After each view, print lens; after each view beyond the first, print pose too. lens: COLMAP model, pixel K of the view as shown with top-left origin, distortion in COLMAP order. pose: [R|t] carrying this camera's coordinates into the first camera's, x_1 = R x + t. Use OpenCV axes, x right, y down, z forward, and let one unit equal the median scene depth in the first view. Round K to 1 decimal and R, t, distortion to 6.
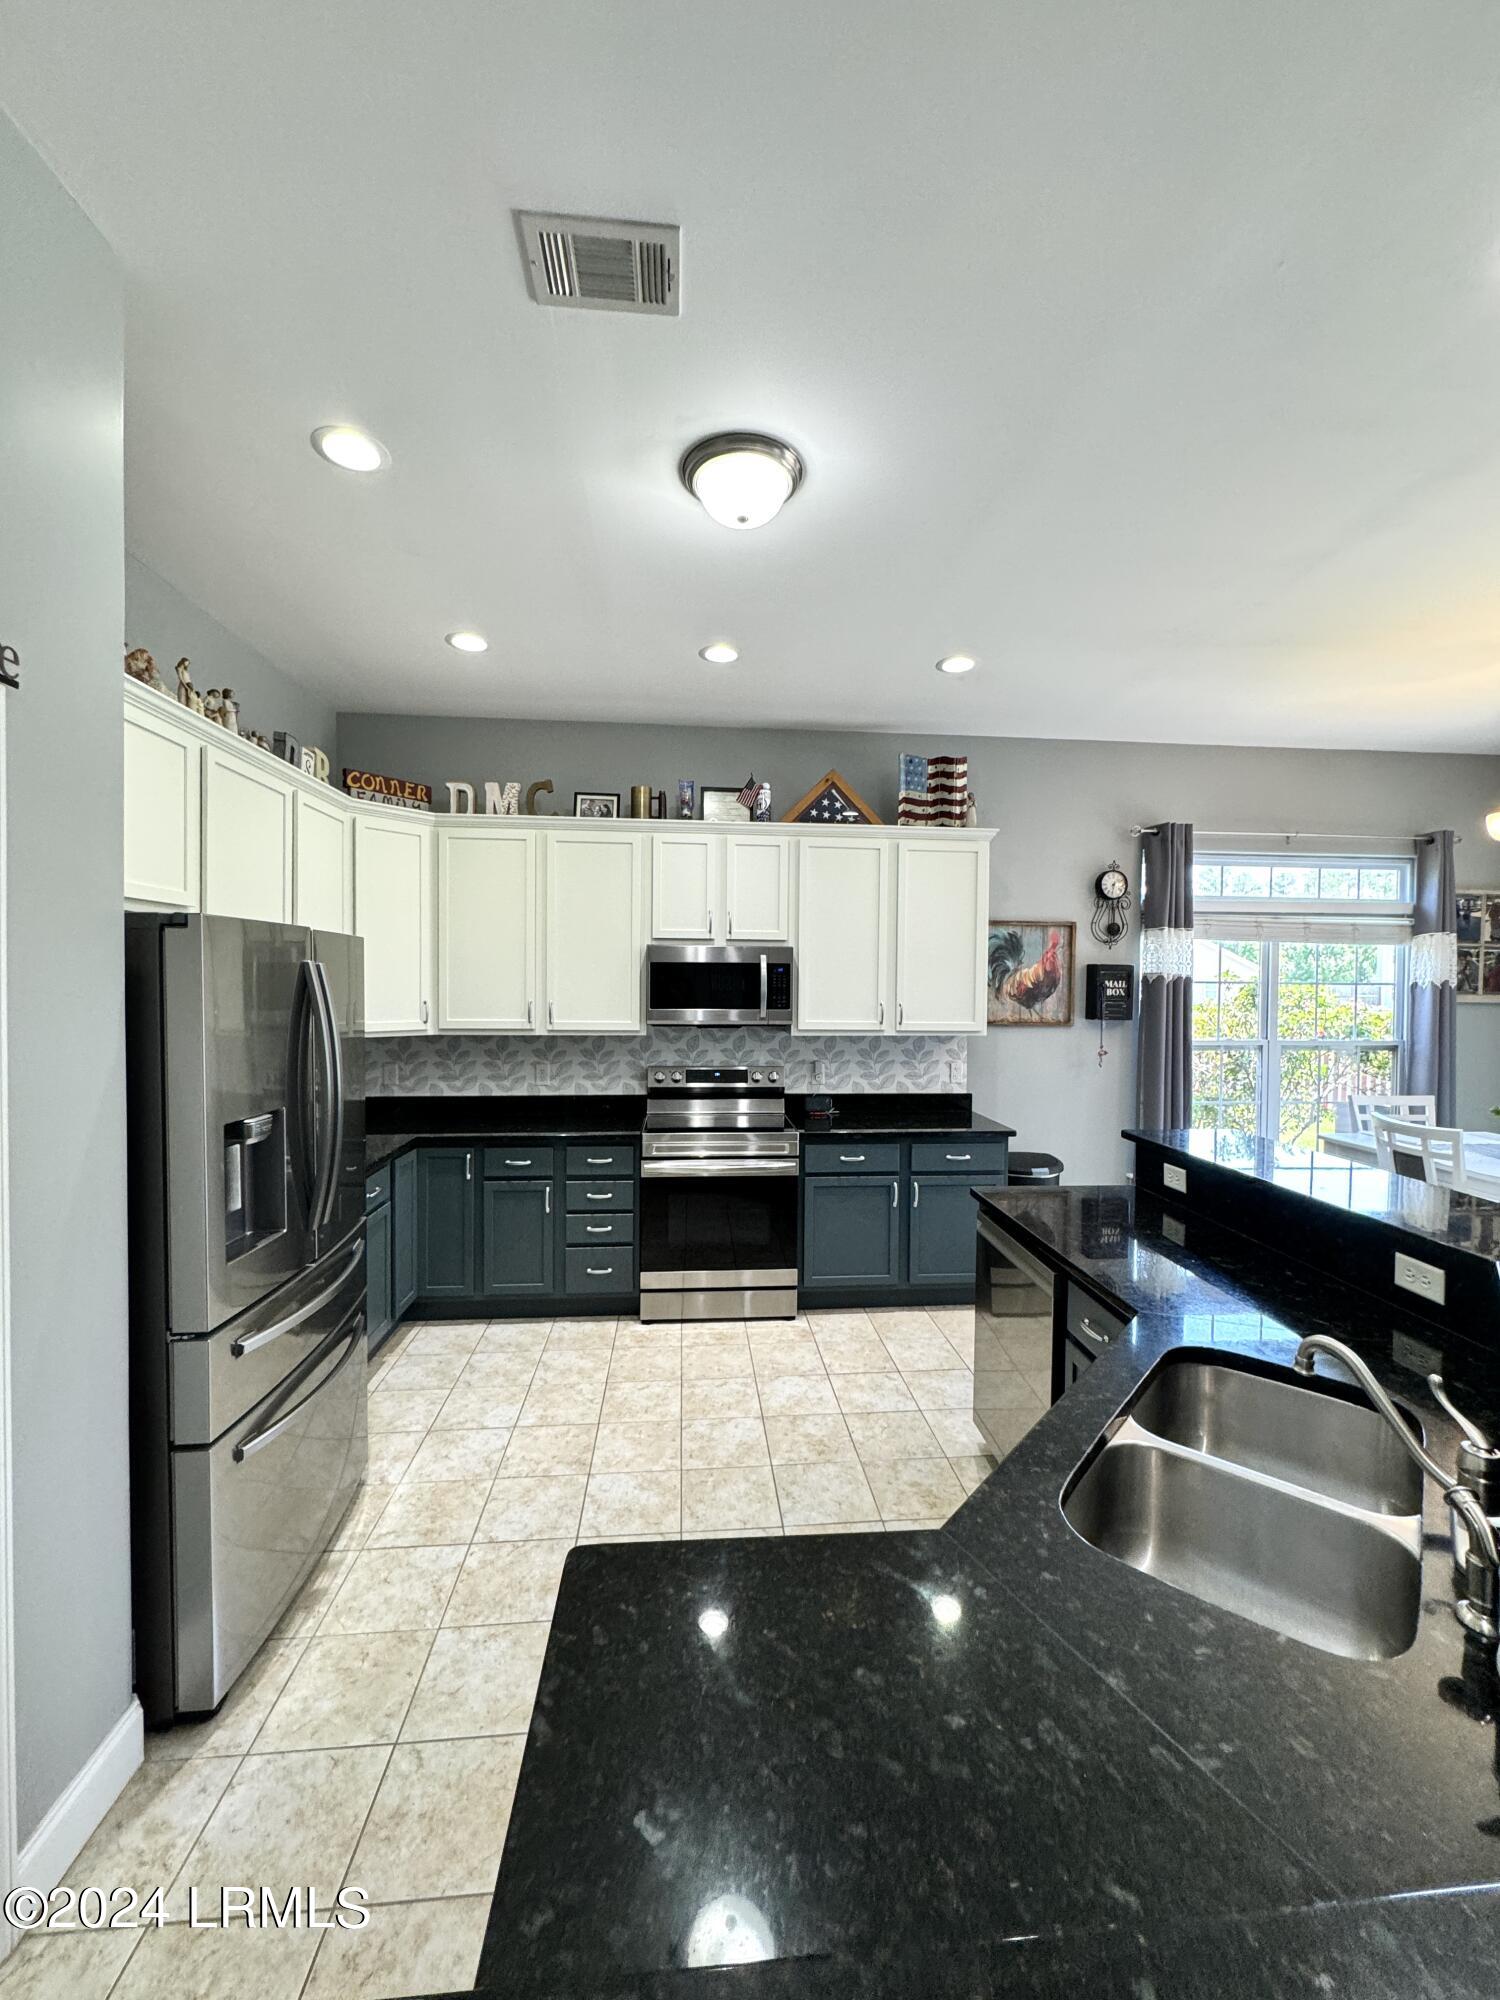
lens RADIAL K [[797.3, 0, 752.2], [0, 797.3, 1000.0], [0, 0, 1]] dist [-0.000797, 0.000270]
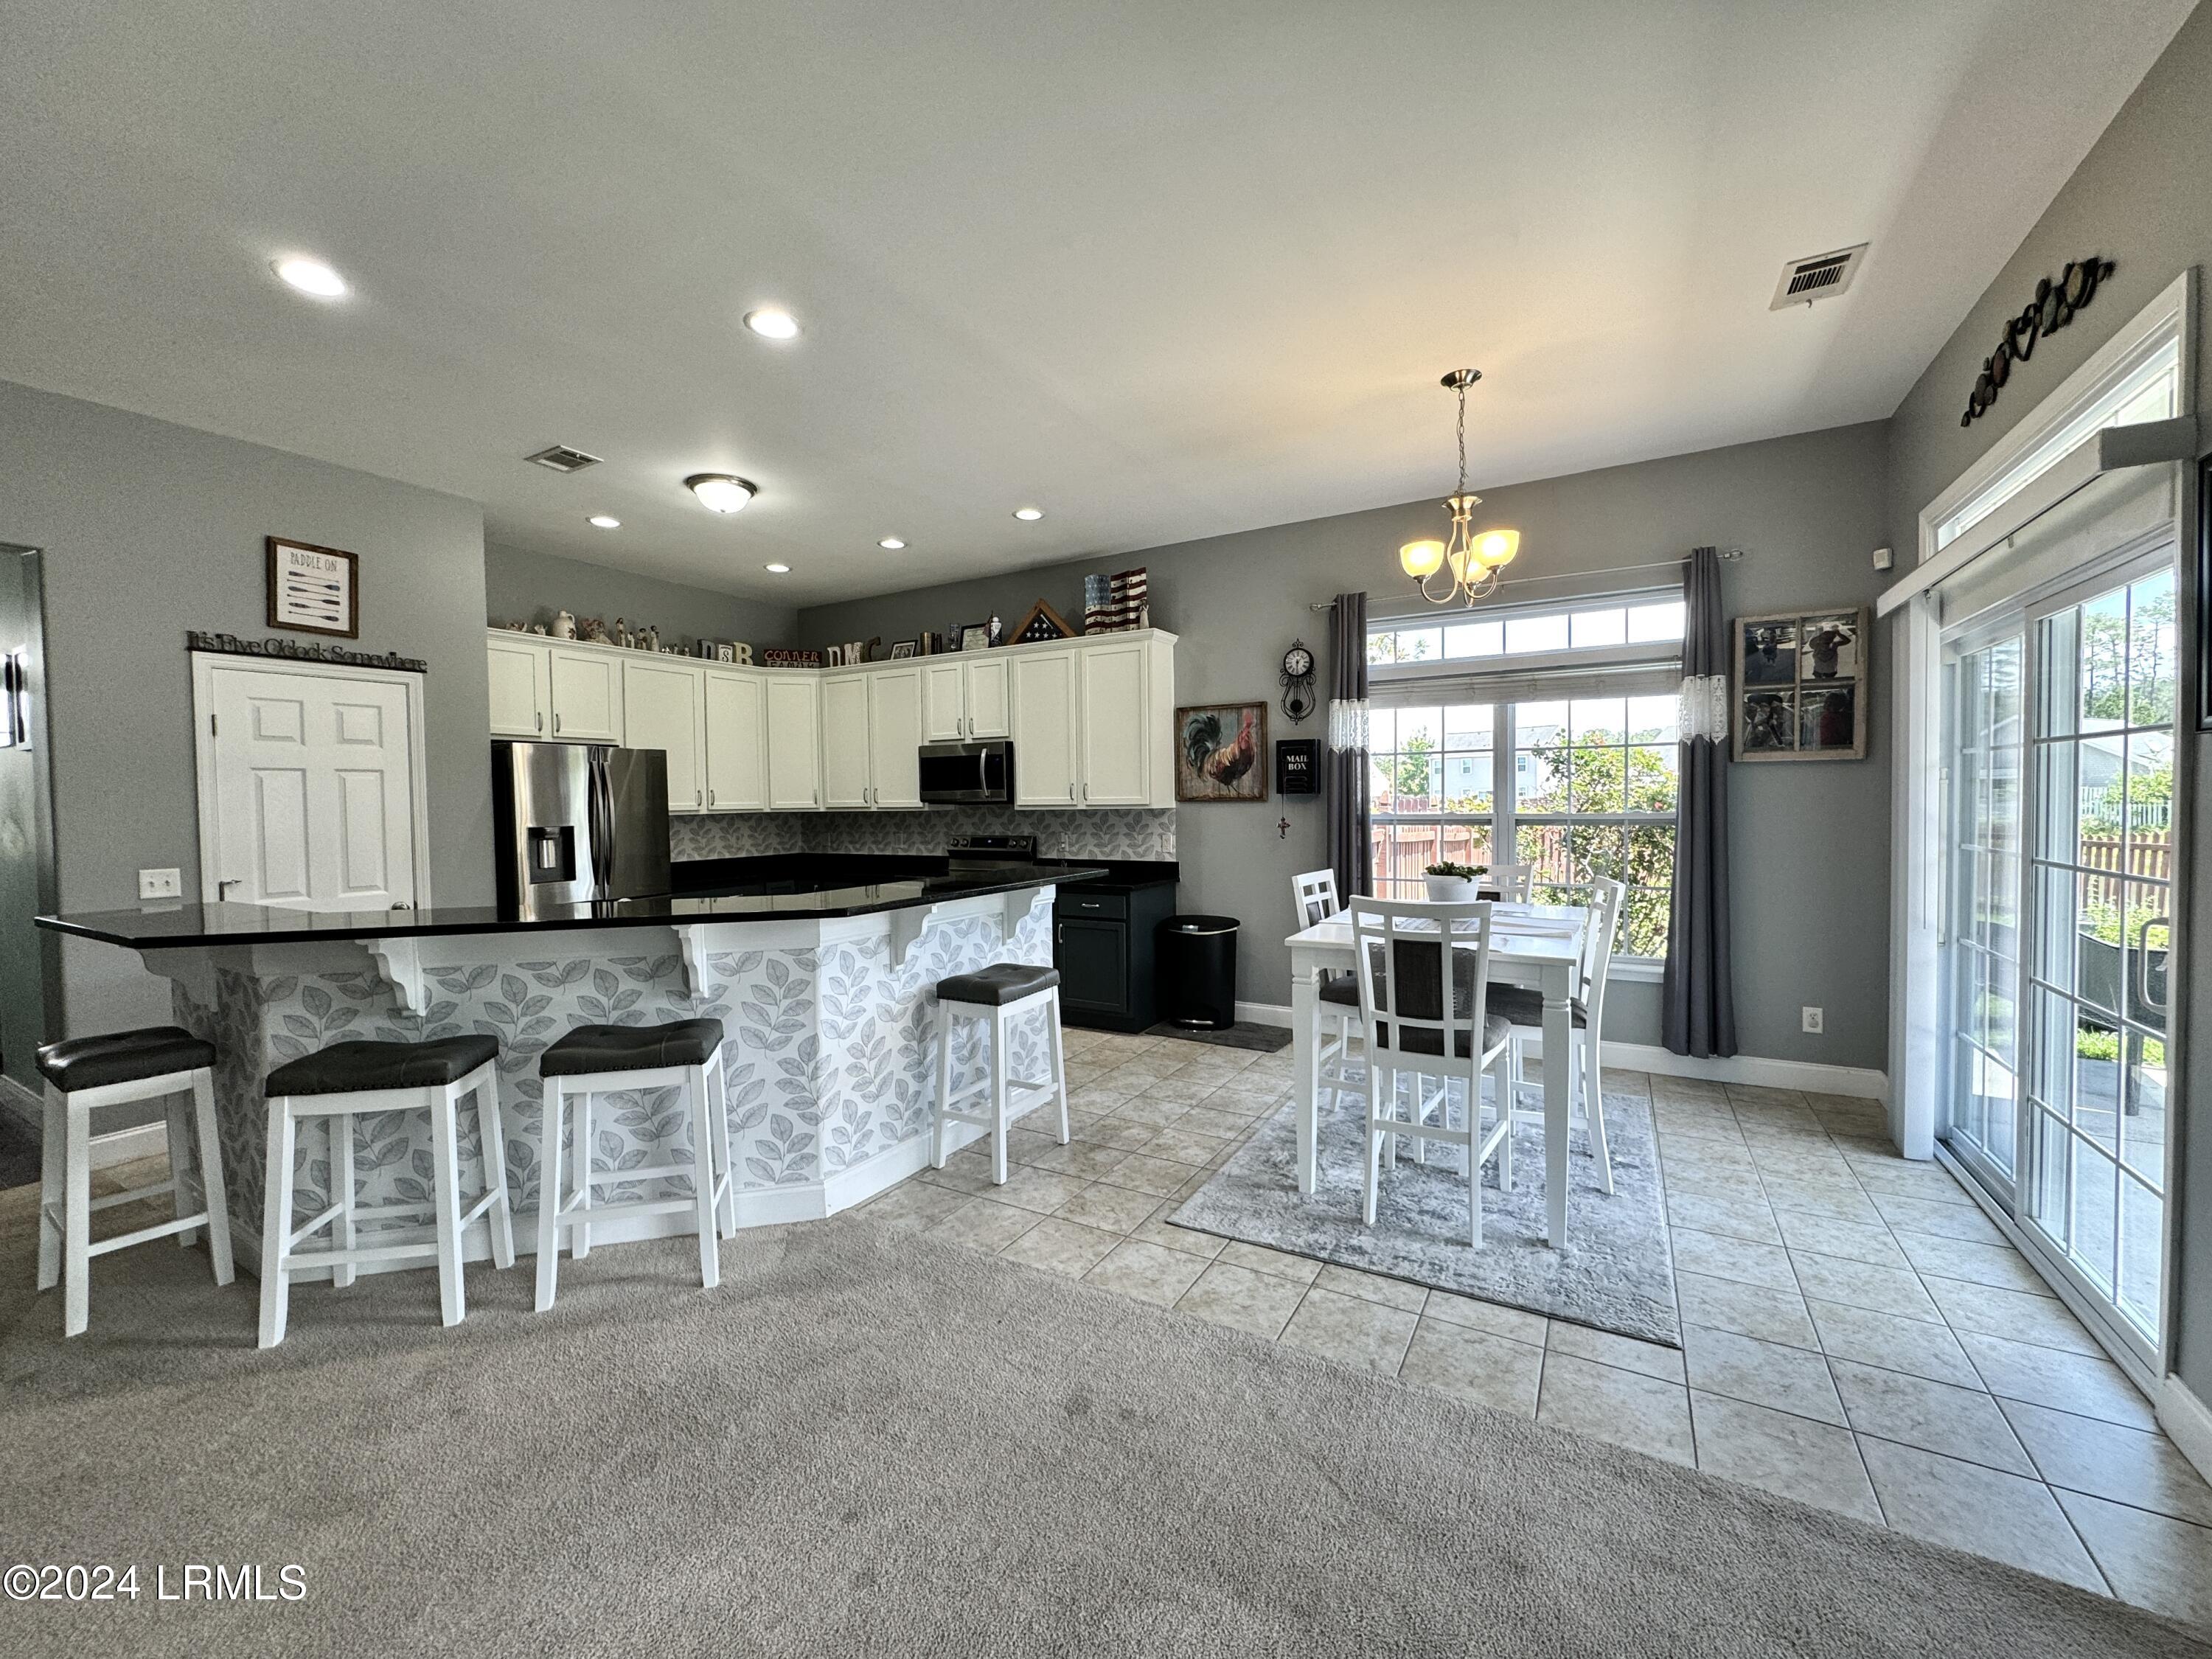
lens RADIAL K [[881.8, 0, 1104.6], [0, 881.8, 826.4], [0, 0, 1]] dist [-0.000797, 0.000270]
pose [[0.817292, -0.002920, -0.576217, 0.996951], [0.009424, 0.999921, 0.008299, 0.061147], [0.576147, -0.012213, 0.817255, -0.085380]]
